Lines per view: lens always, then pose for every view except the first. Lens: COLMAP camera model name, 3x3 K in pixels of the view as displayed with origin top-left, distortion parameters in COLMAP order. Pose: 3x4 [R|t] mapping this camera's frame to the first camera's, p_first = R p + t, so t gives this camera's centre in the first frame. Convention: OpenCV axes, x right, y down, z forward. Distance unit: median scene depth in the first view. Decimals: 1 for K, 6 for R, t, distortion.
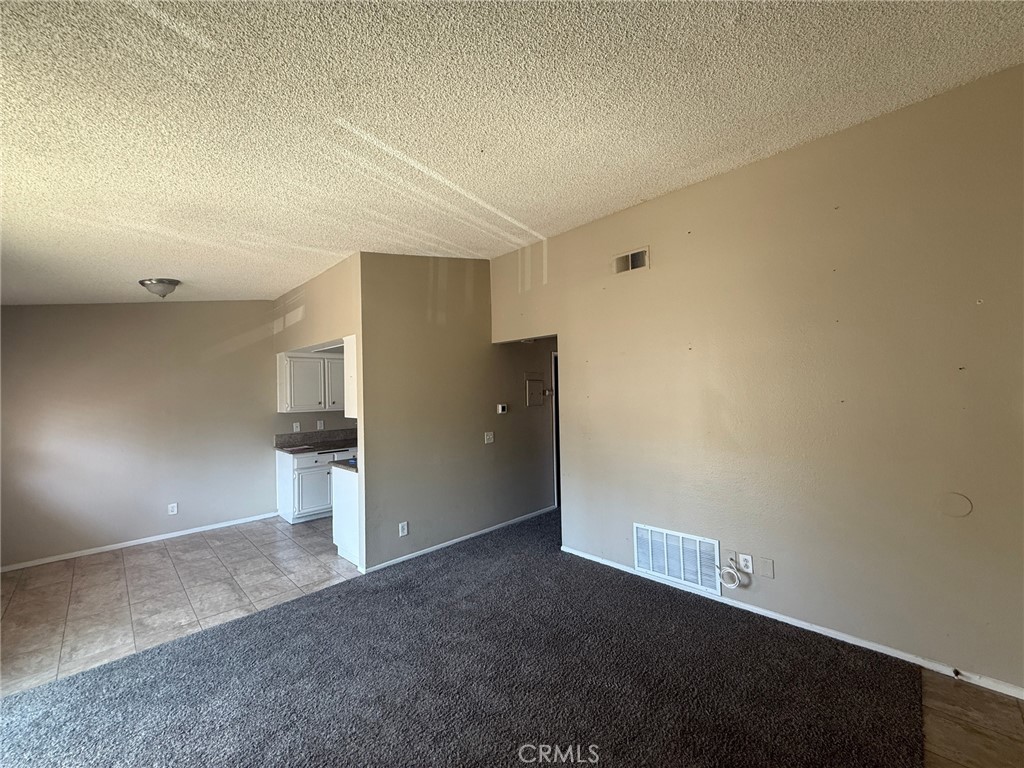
lens RADIAL K [[409.8, 0, 510.0], [0, 409.8, 384.8], [0, 0, 1]] dist [-0.000260, -0.000112]
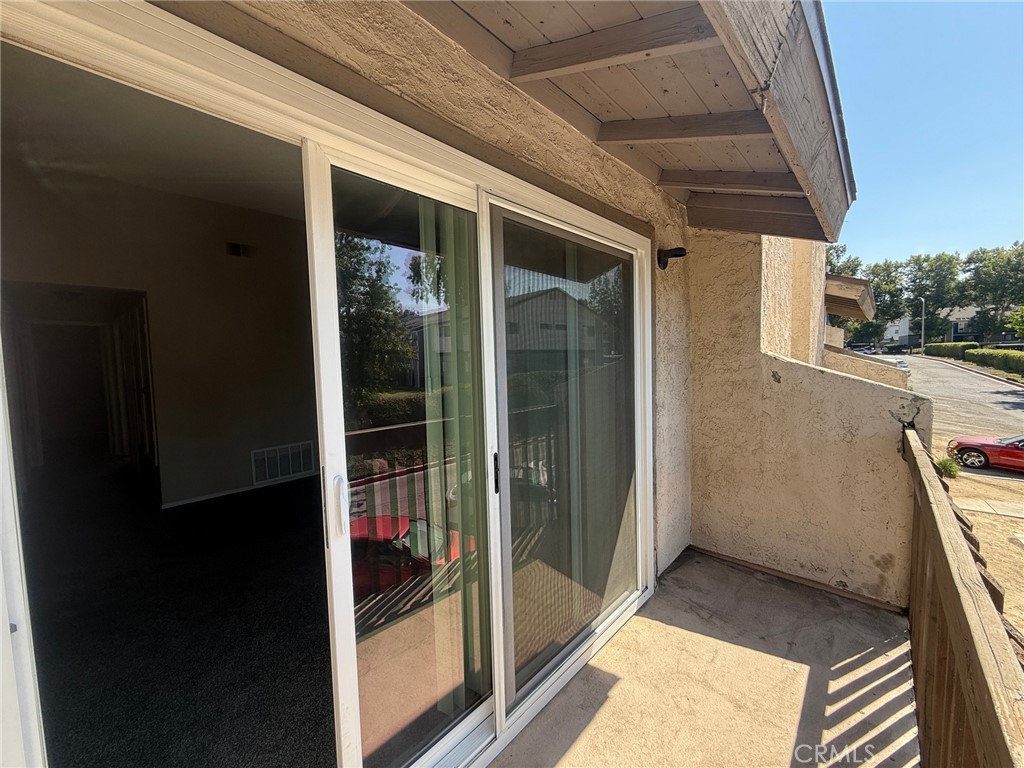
lens RADIAL K [[409.8, 0, 505.7], [0, 409.8, 384.2], [0, 0, 1]] dist [-0.000260, -0.000112]
pose [[-0.038506, -0.041239, 0.998407, -0.976638], [0.004698, 0.999130, 0.041450, 0.066408], [-0.999247, 0.006287, -0.038279, 0.215783]]
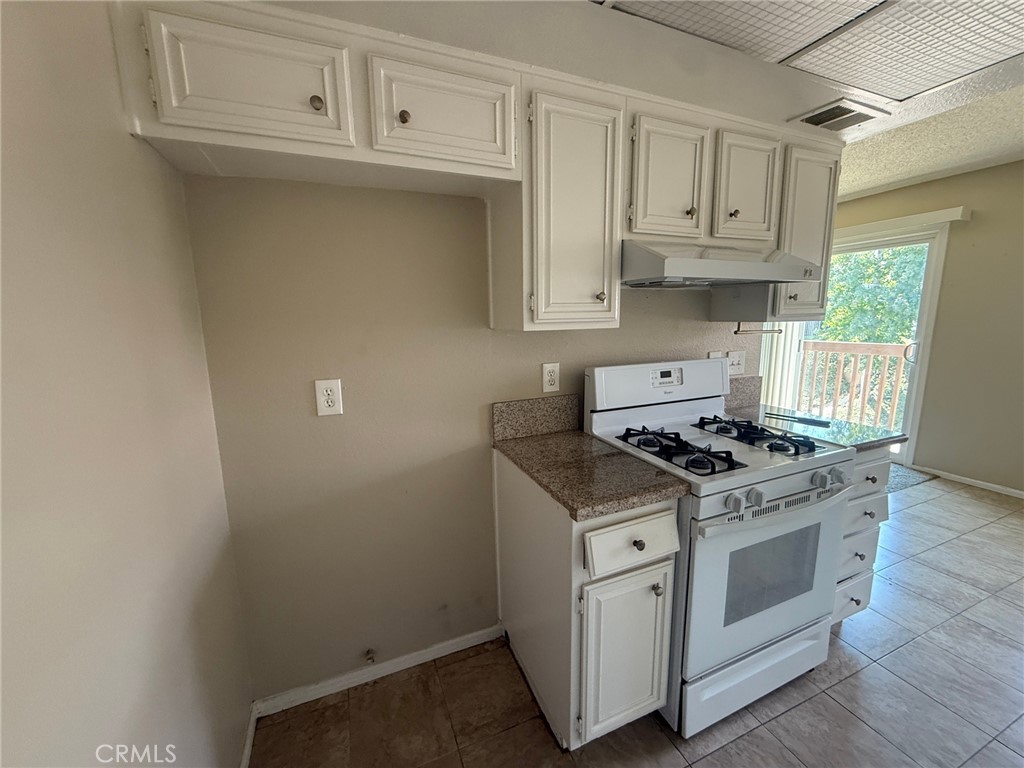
lens RADIAL K [[409.8, 0, 509.9], [0, 409.8, 383.2], [0, 0, 1]] dist [-0.000260, -0.000112]
pose [[-0.921537, -0.029448, 0.387171, -0.266553], [0.028926, 0.989143, 0.144083, 0.076580], [-0.387211, 0.143977, -0.910680, 1.683895]]
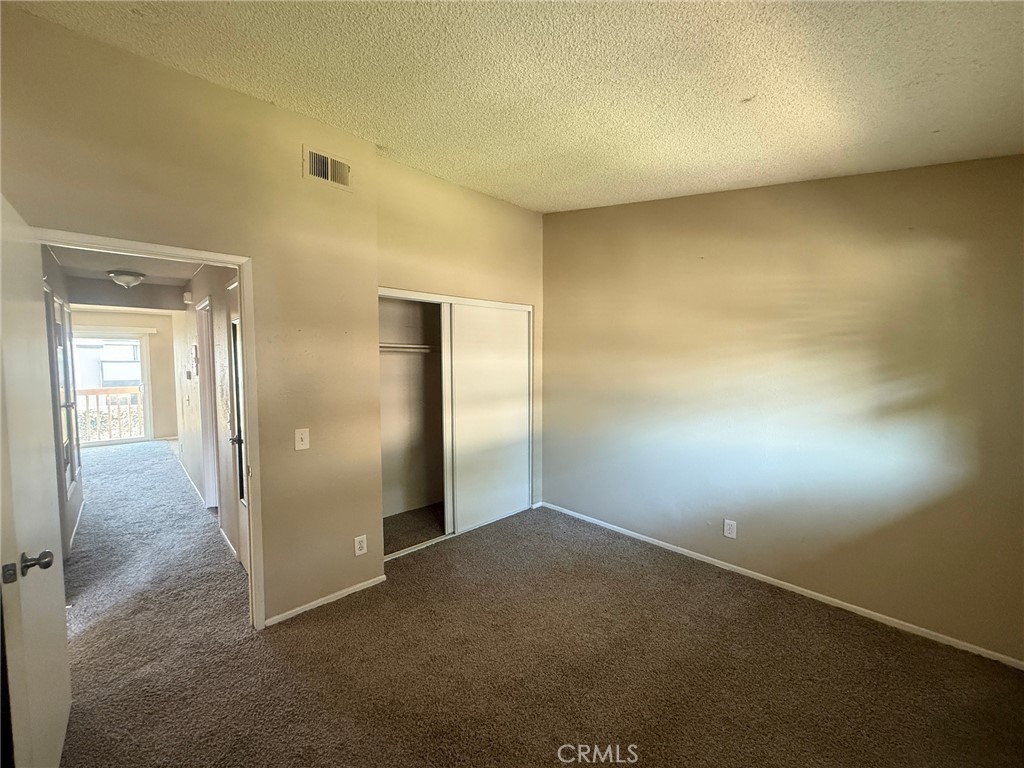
lens RADIAL K [[409.8, 0, 506.6], [0, 409.8, 385.5], [0, 0, 1]] dist [-0.000260, -0.000112]
pose [[-0.034843, 0.078883, -0.996275, 1.295441], [0.017824, 0.996771, 0.078299, 0.027238], [0.999234, -0.015030, -0.036137, 2.402265]]
